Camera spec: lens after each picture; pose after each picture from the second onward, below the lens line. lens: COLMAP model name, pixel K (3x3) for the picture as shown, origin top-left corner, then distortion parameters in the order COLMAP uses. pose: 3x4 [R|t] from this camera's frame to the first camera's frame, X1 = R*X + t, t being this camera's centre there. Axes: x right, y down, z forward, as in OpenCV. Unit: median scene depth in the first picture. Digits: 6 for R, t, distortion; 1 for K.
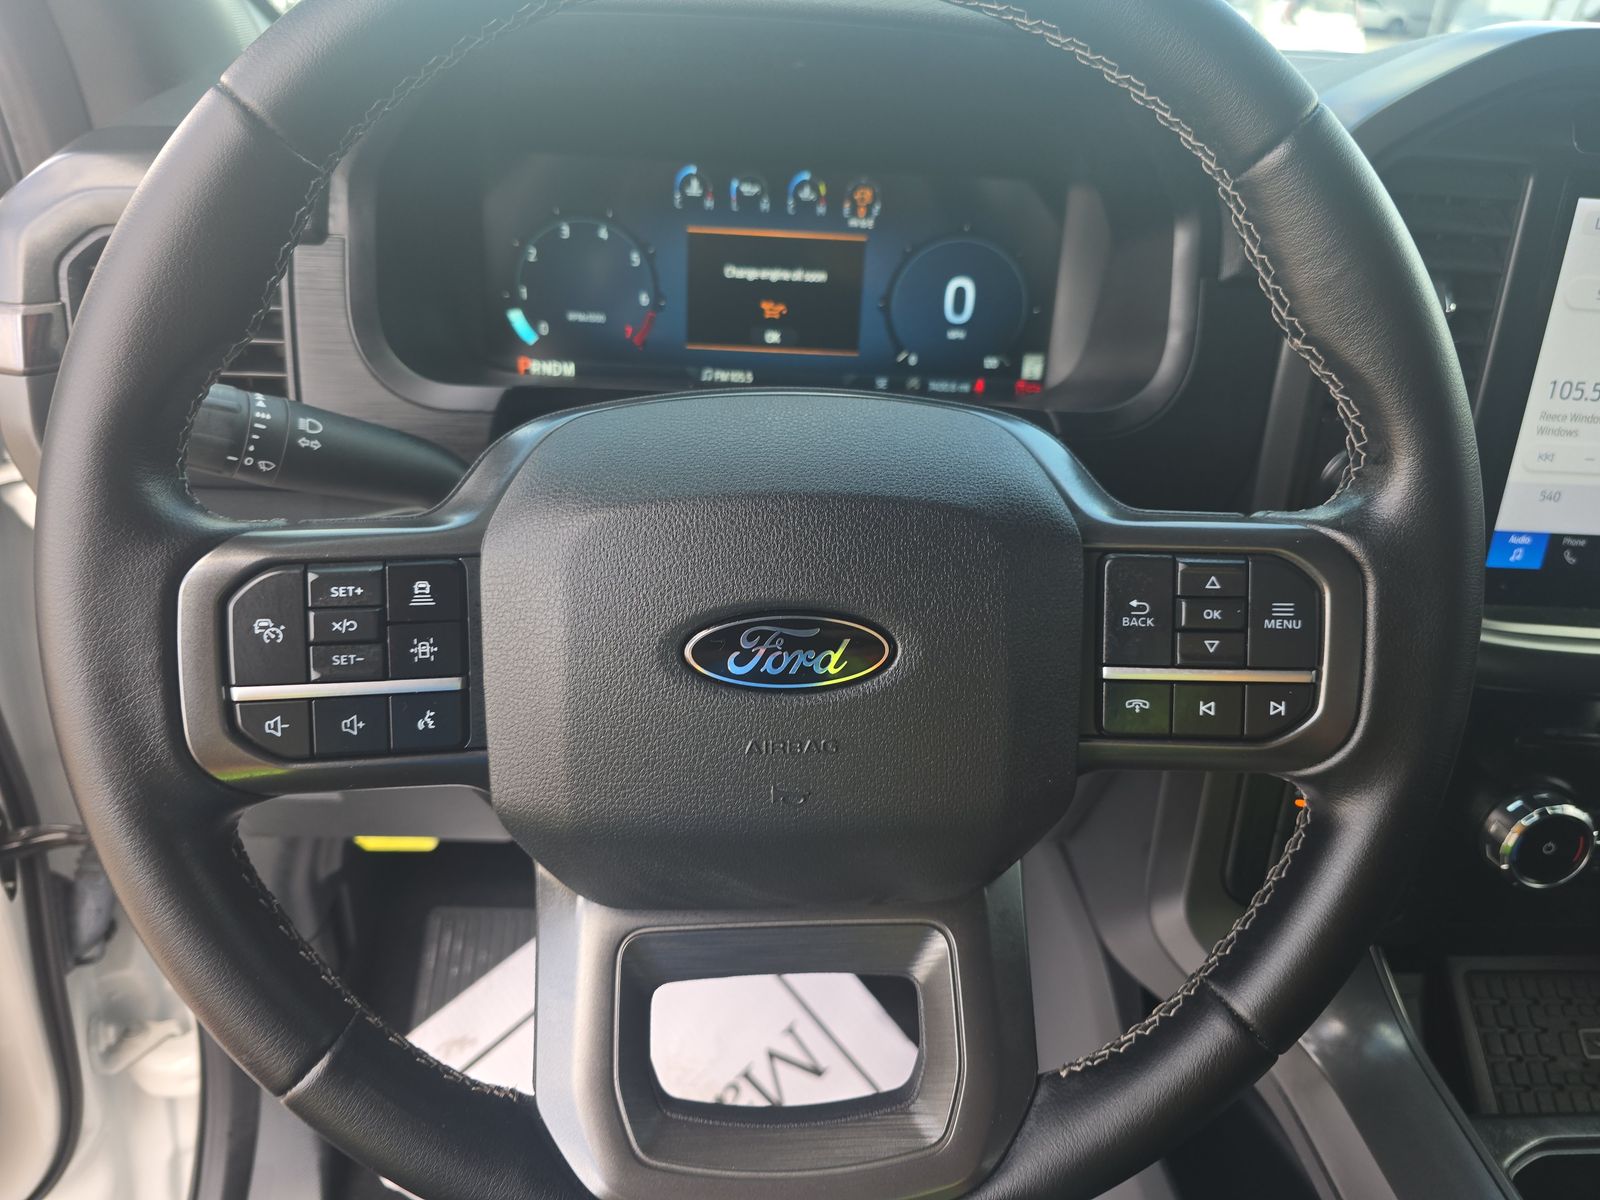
lens RADIAL K [[1074.5, 0, 799.2], [0, 1074.5, 588.9], [0, 0, 1]] dist [0.011024, -0.003846]
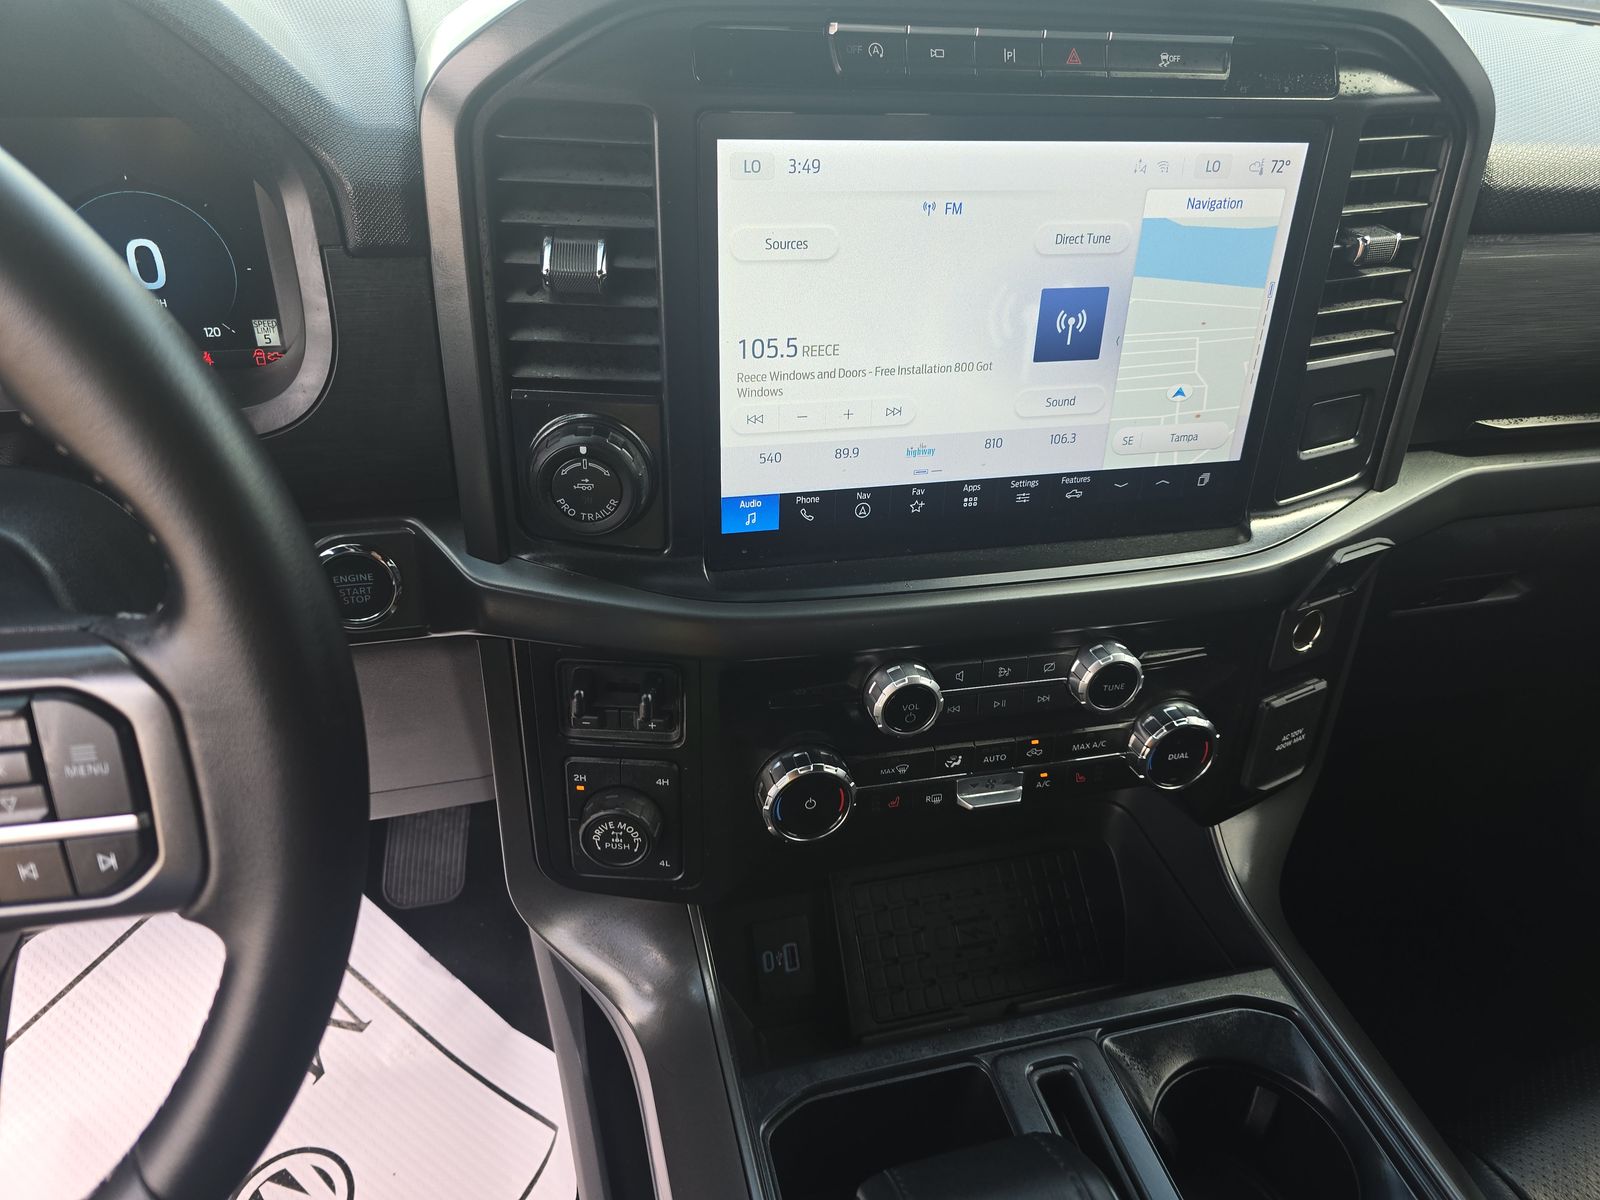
lens RADIAL K [[1074.5, 0, 789.8], [0, 1074.5, 602.7], [0, 0, 1]] dist [0.011024, -0.003846]
pose [[0.977374, -0.119317, 0.174650, 0.522856], [0.089932, 0.981771, 0.167447, -0.115689], [-0.191446, -0.147952, 0.970288, 0.052105]]
